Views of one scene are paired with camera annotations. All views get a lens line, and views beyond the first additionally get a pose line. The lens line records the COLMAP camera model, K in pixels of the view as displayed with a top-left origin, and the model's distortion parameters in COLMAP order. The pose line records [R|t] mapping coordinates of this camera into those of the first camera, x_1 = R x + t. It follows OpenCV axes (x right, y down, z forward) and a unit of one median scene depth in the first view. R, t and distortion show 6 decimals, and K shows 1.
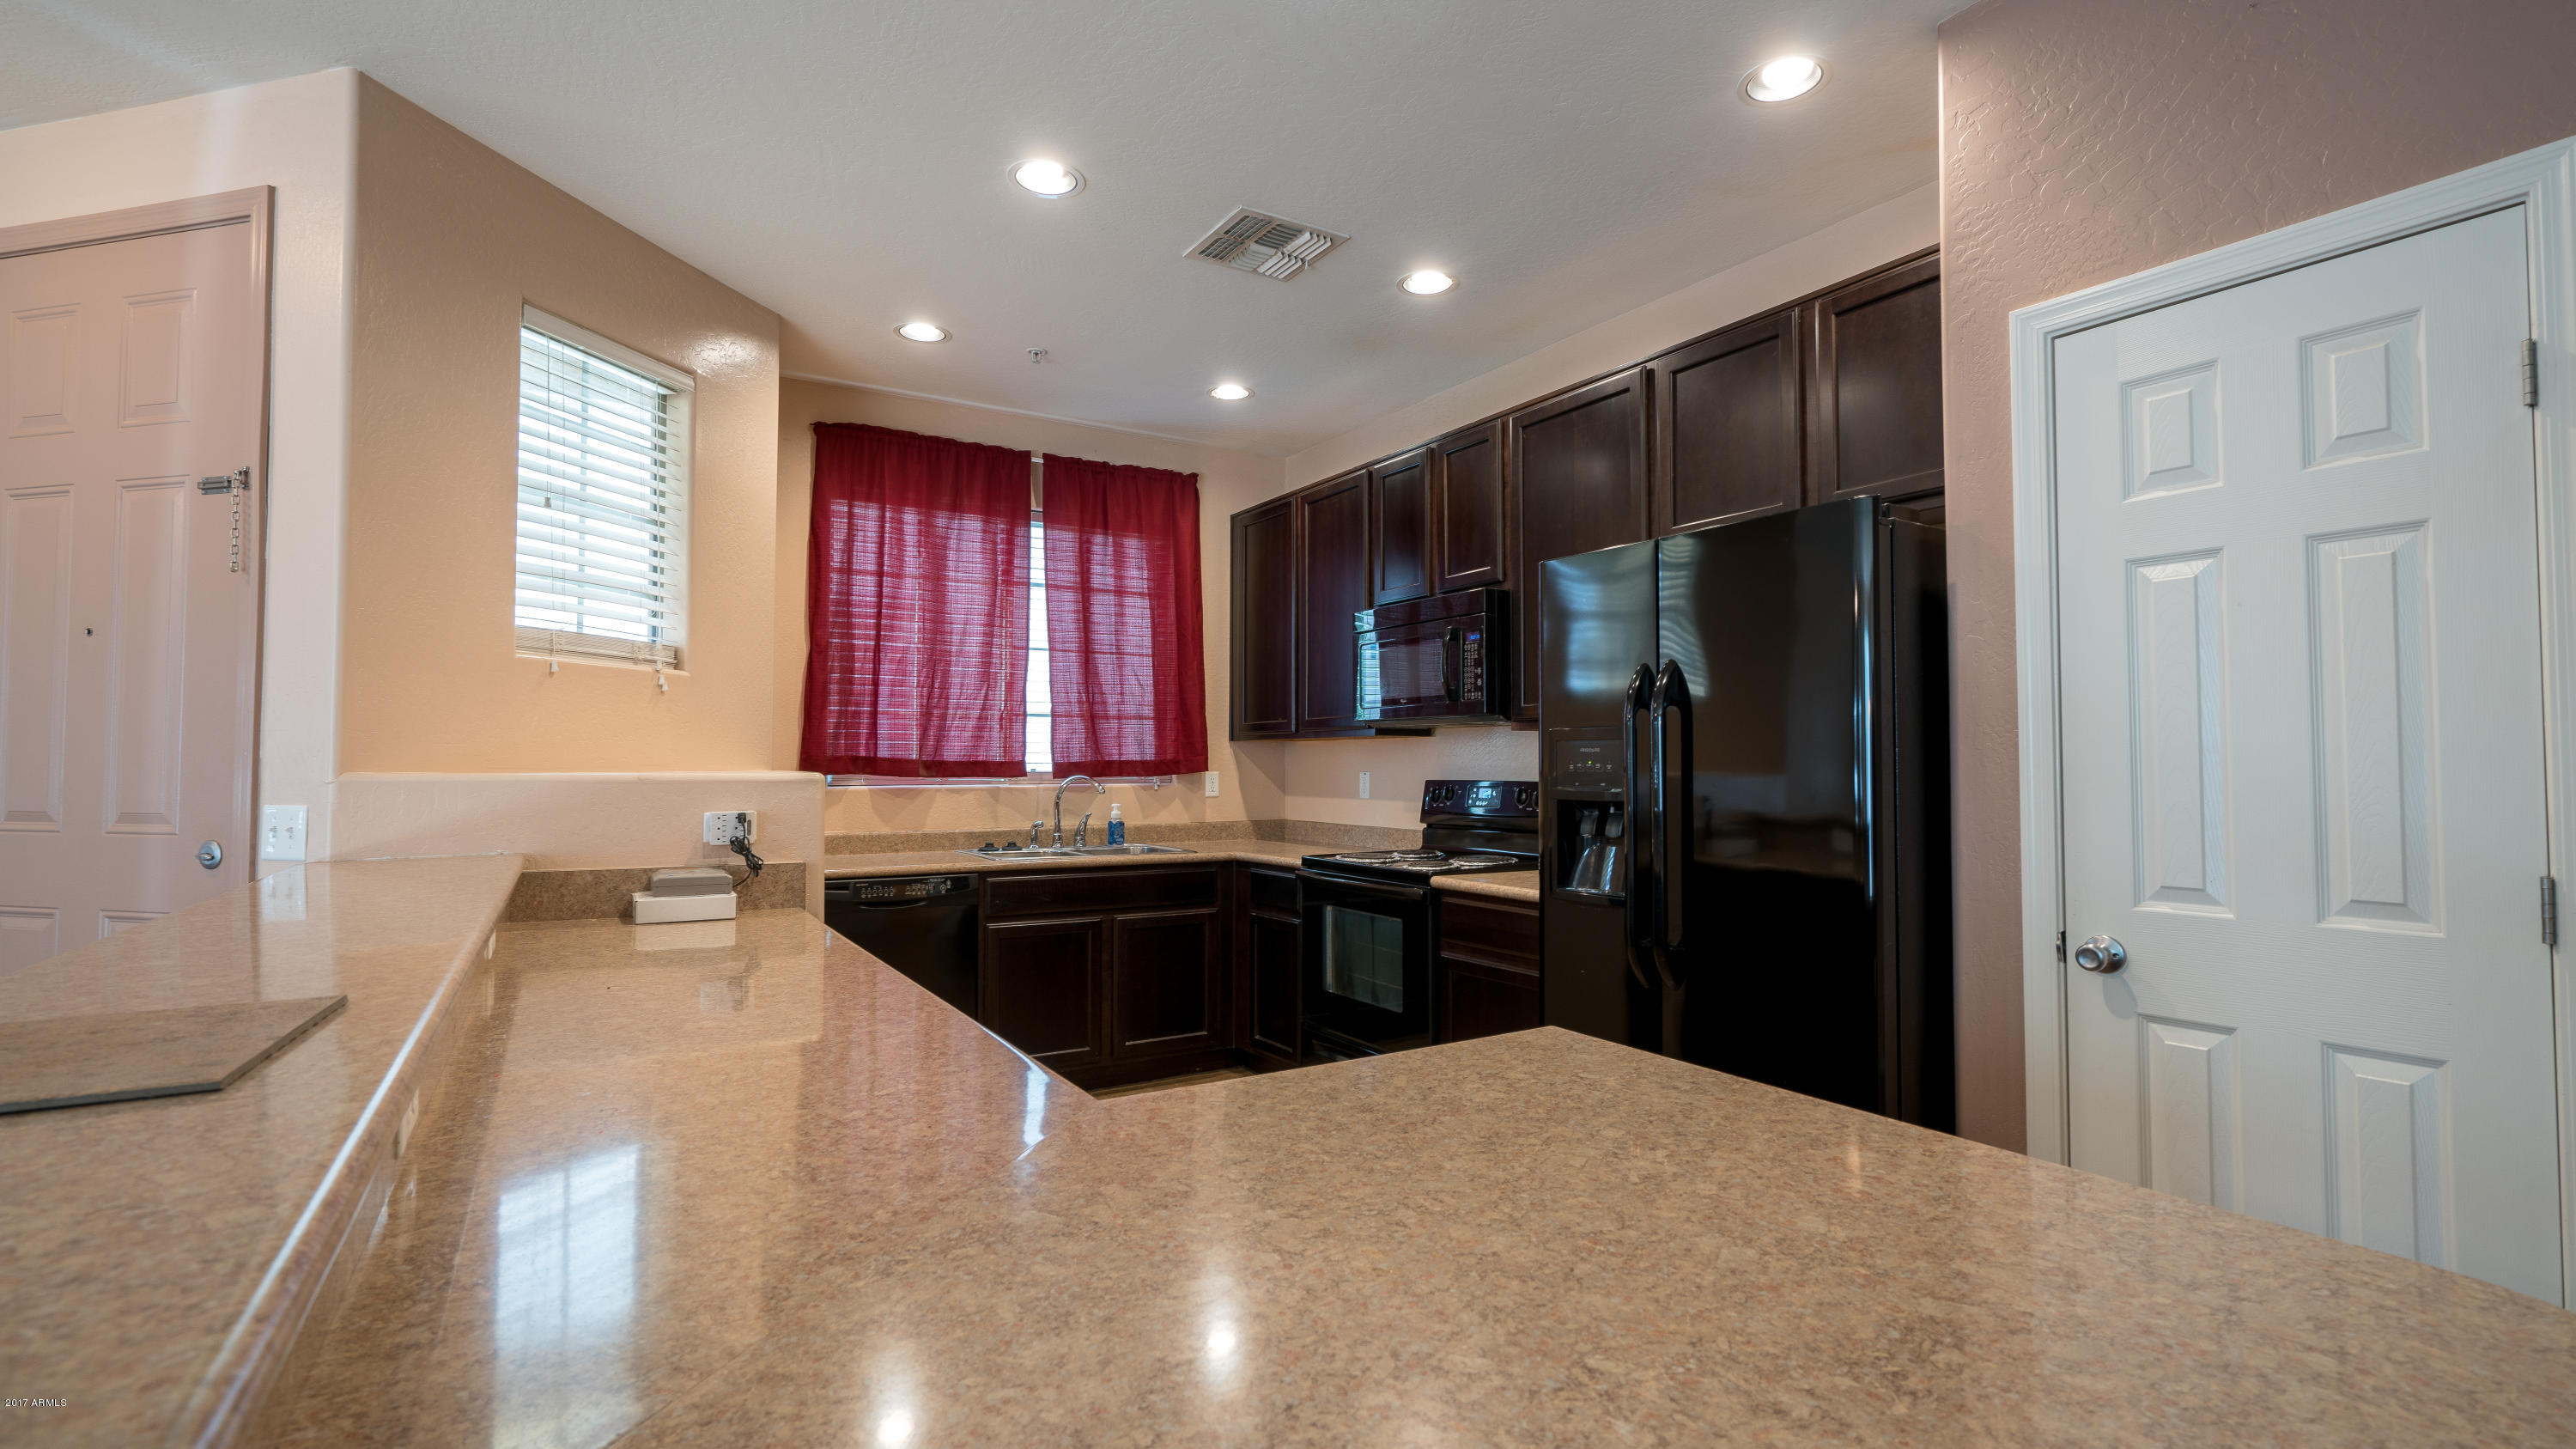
lens RADIAL K [[1148.6, 0, 1291.6], [0, 1148.6, 724.1], [0, 0, 1]] dist [-0.003423, -0.000522]
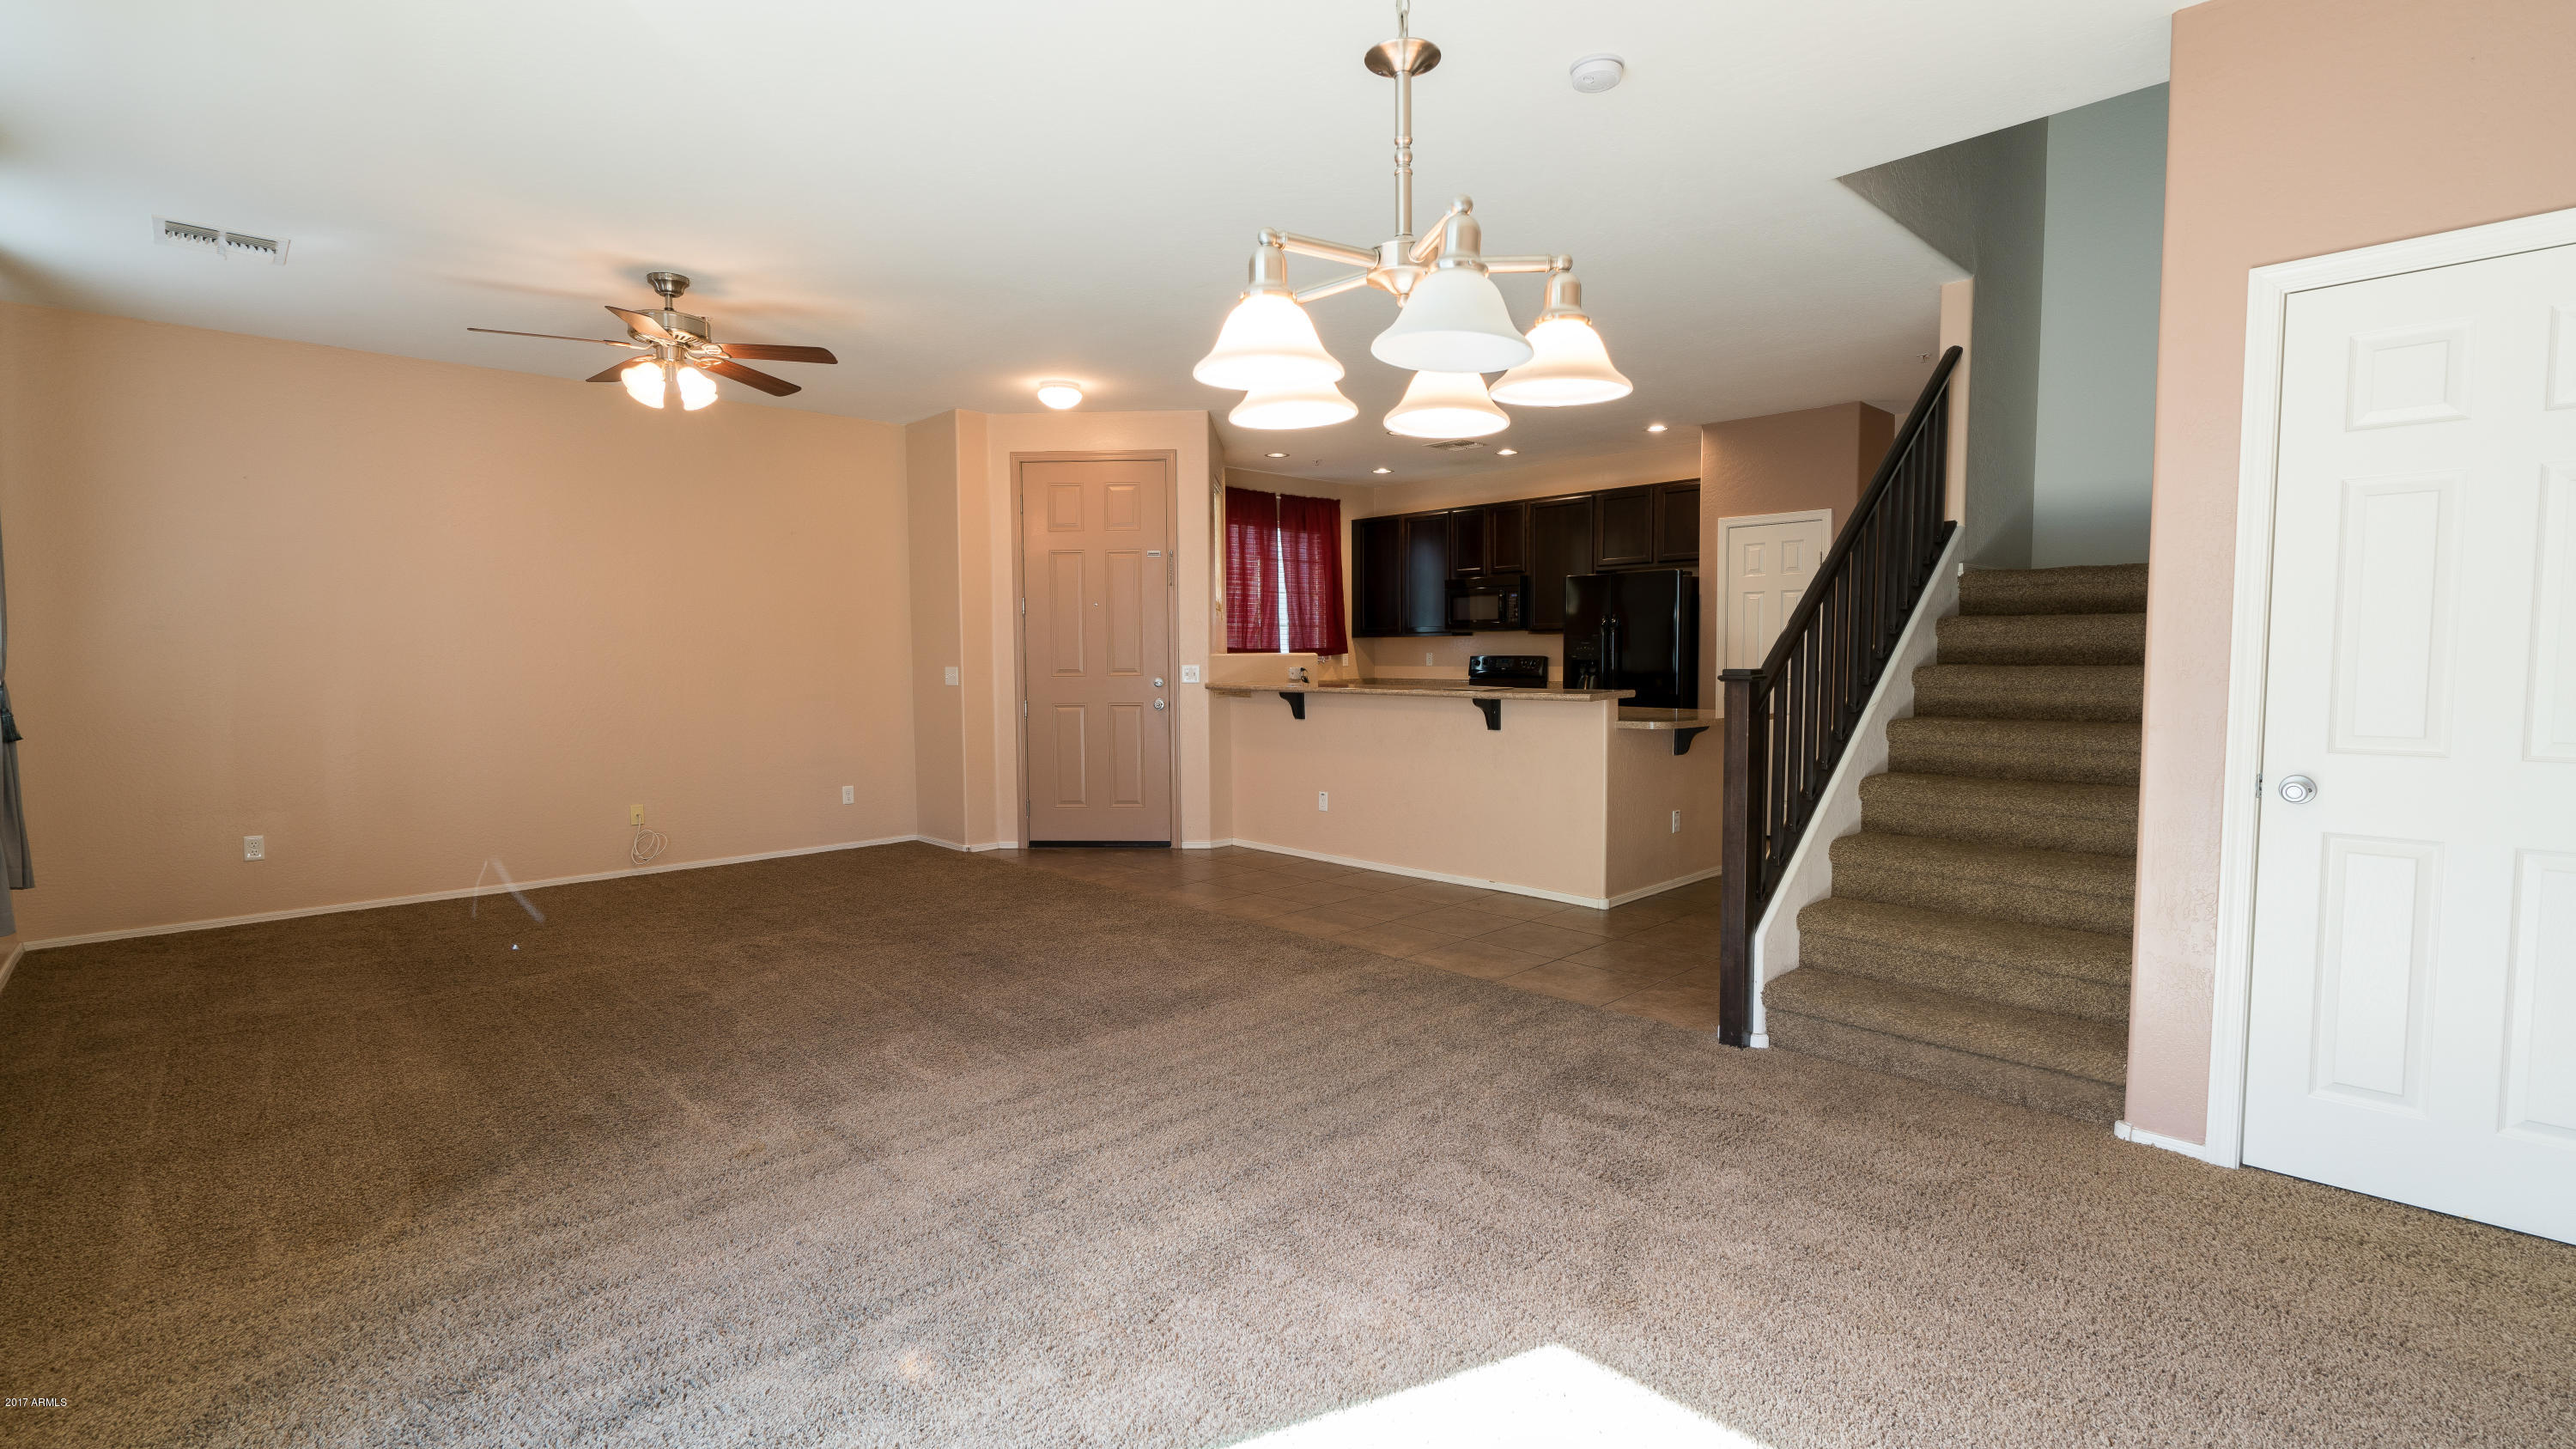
lens RADIAL K [[1148.6, 0, 1296.9], [0, 1148.6, 736.1], [0, 0, 1]] dist [-0.003423, -0.000522]
pose [[0.977077, -0.023826, 0.211548, -0.643814], [0.000689, 0.994066, 0.108776, -0.036153], [-0.212885, -0.106137, 0.971296, -1.020085]]
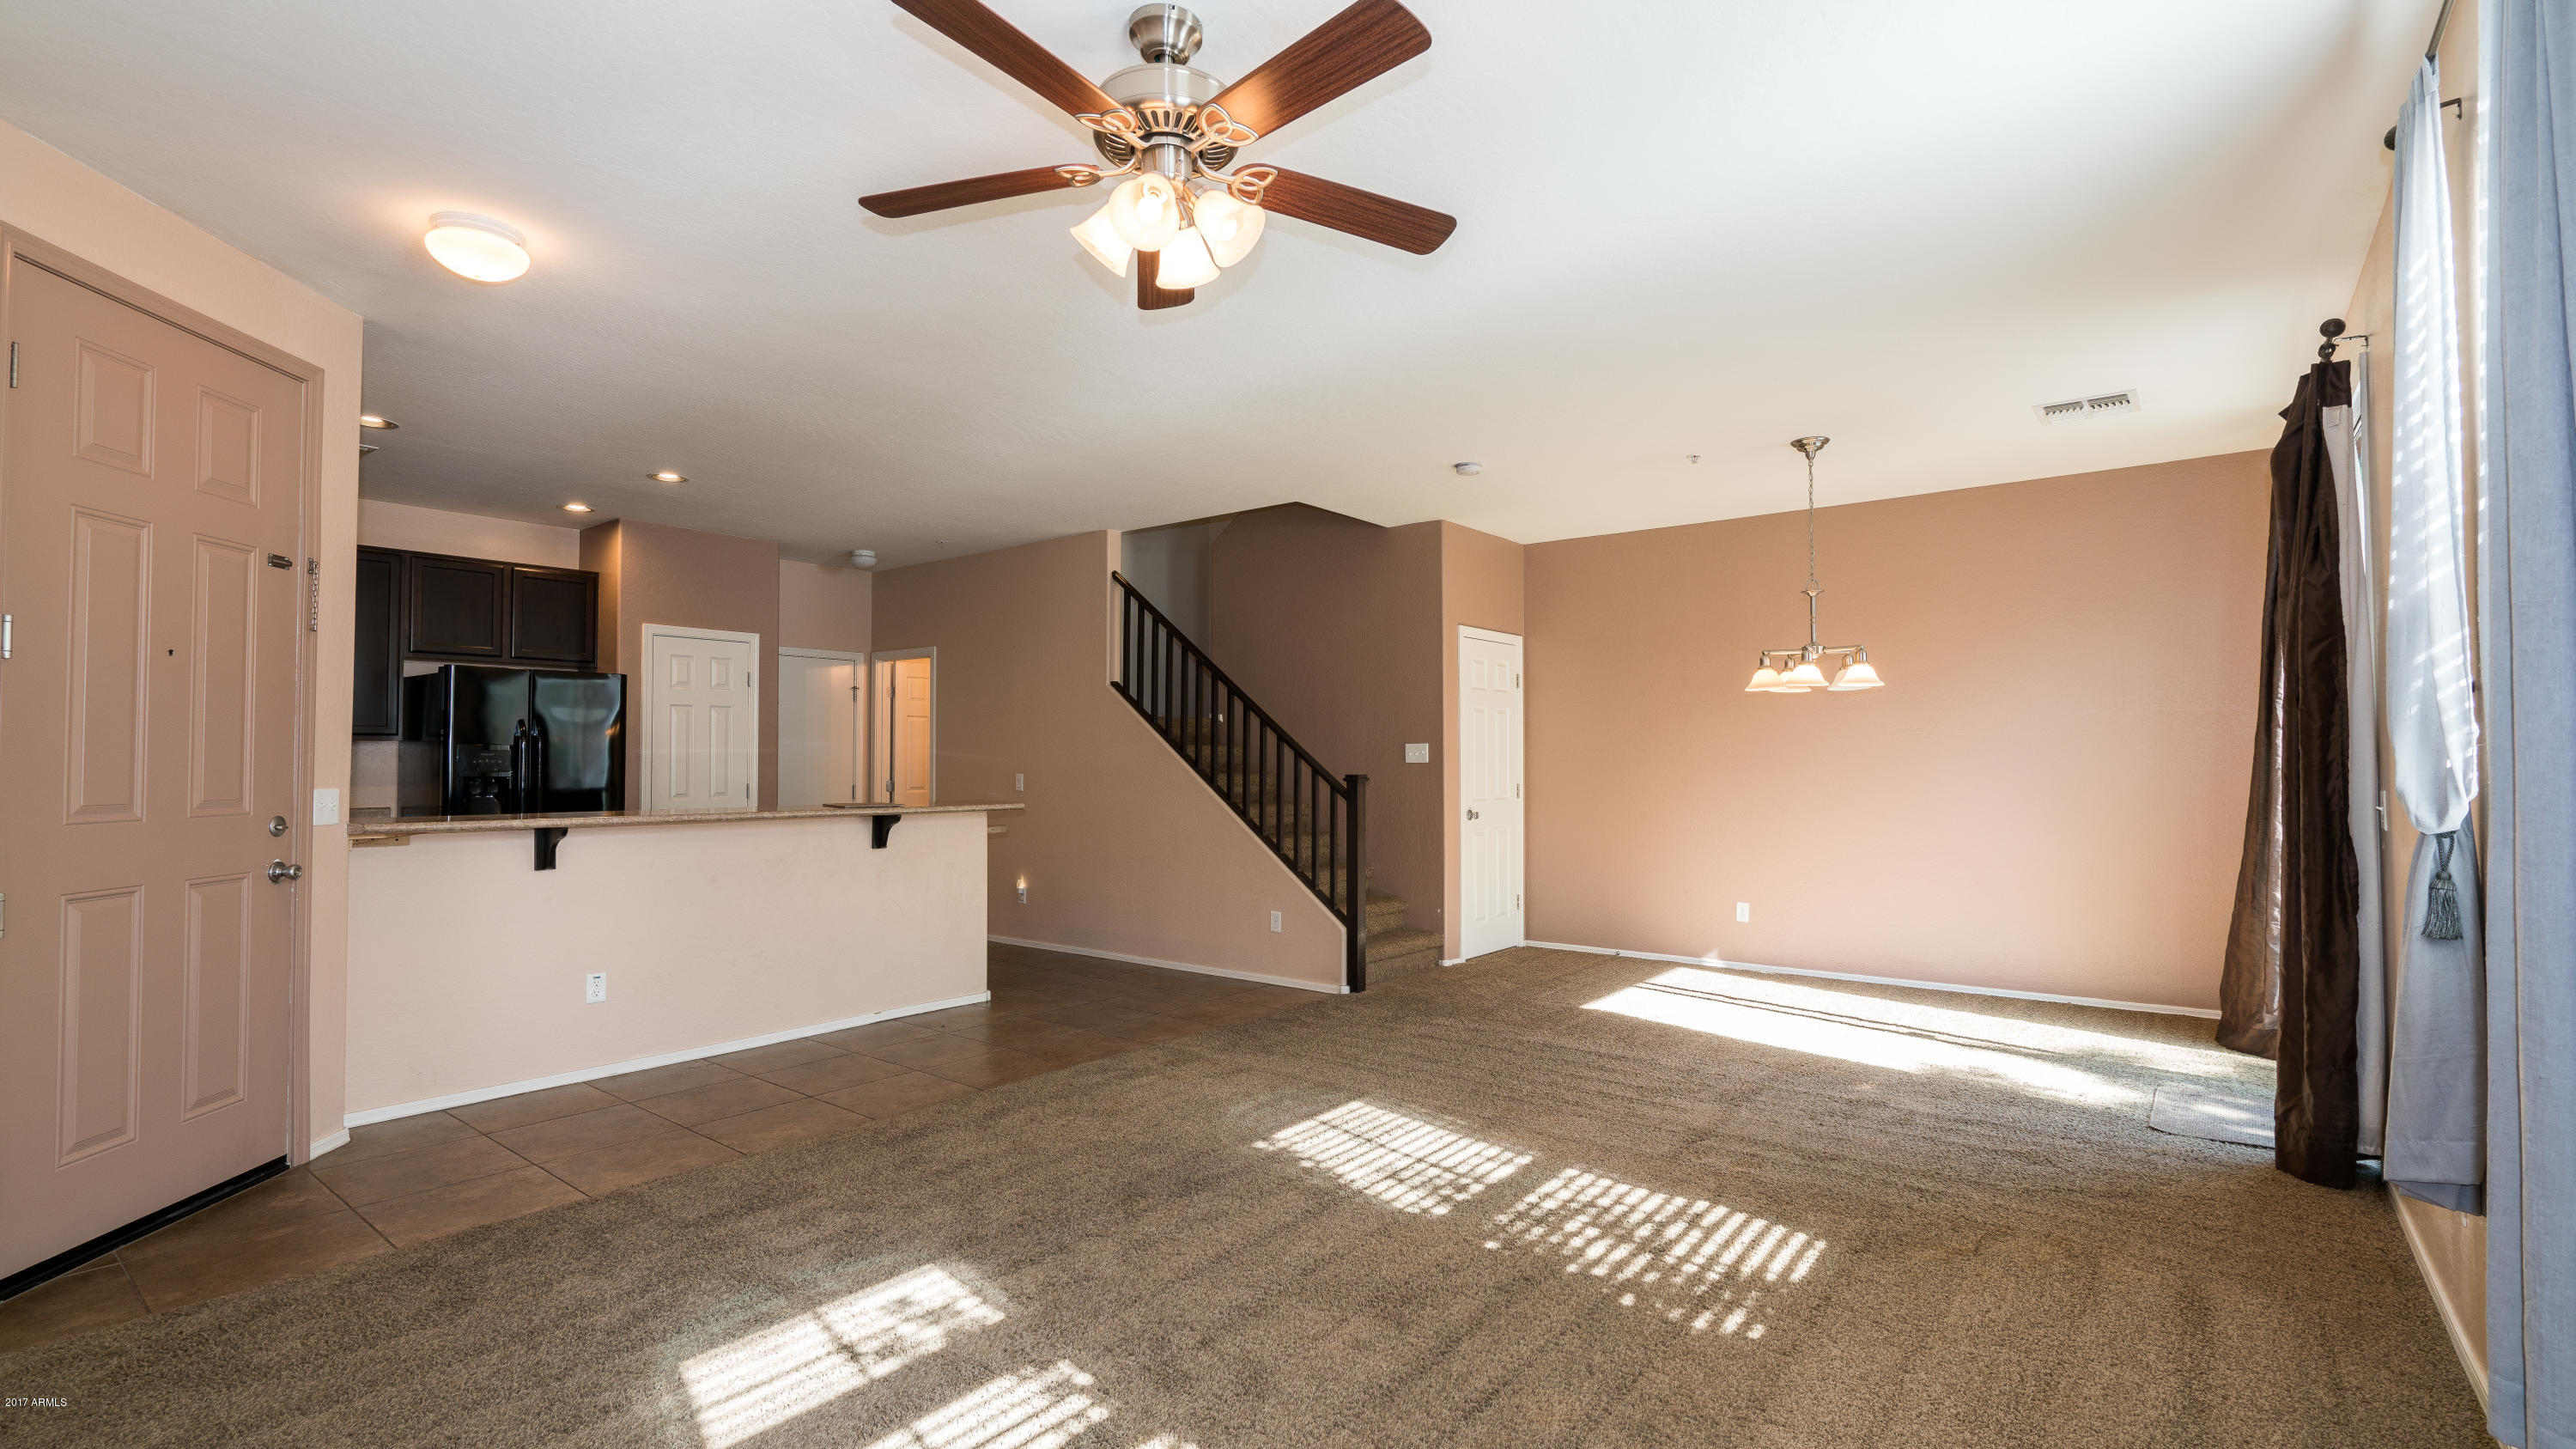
lens RADIAL K [[1148.6, 0, 1288.4], [0, 1148.6, 735.9], [0, 0, 1]] dist [-0.003423, -0.000522]
pose [[-0.342405, 0.020522, 0.939328, -1.421162], [-0.034697, 0.998803, -0.034469, 0.005343], [-0.938912, -0.044394, -0.341283, 0.172757]]
